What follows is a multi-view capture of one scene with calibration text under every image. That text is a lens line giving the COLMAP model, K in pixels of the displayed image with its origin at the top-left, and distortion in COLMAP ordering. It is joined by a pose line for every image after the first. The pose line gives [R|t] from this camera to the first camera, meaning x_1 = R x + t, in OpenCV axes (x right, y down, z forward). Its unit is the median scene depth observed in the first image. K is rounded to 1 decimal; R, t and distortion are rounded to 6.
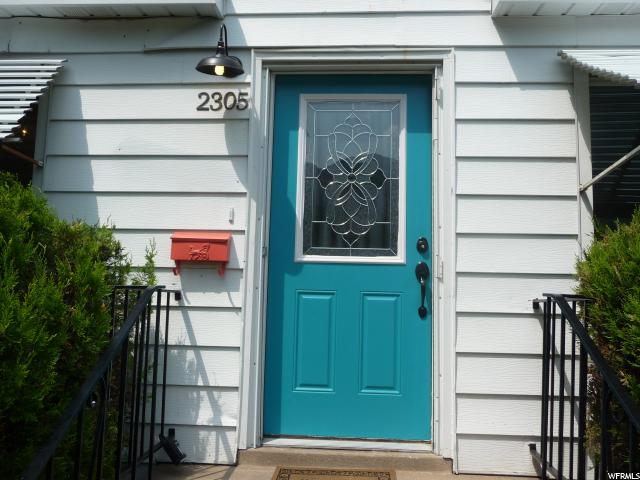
lens RADIAL K [[568.5, 0, 319.3], [0, 568.5, 235.6], [0, 0, 1]] dist [-0.006678, -0.002598]
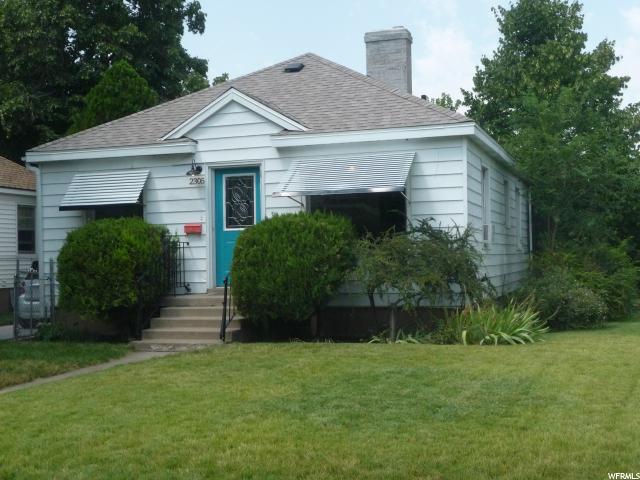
lens RADIAL K [[835.3, 0, 320.8], [0, 835.3, 241.8], [0, 0, 1]] dist [0.033032, 0.000000]
pose [[0.961909, -0.040623, -0.270336, 1.757355], [0.066818, 0.993841, 0.088410, -0.272945], [0.265080, -0.103106, 0.958698, -3.339423]]
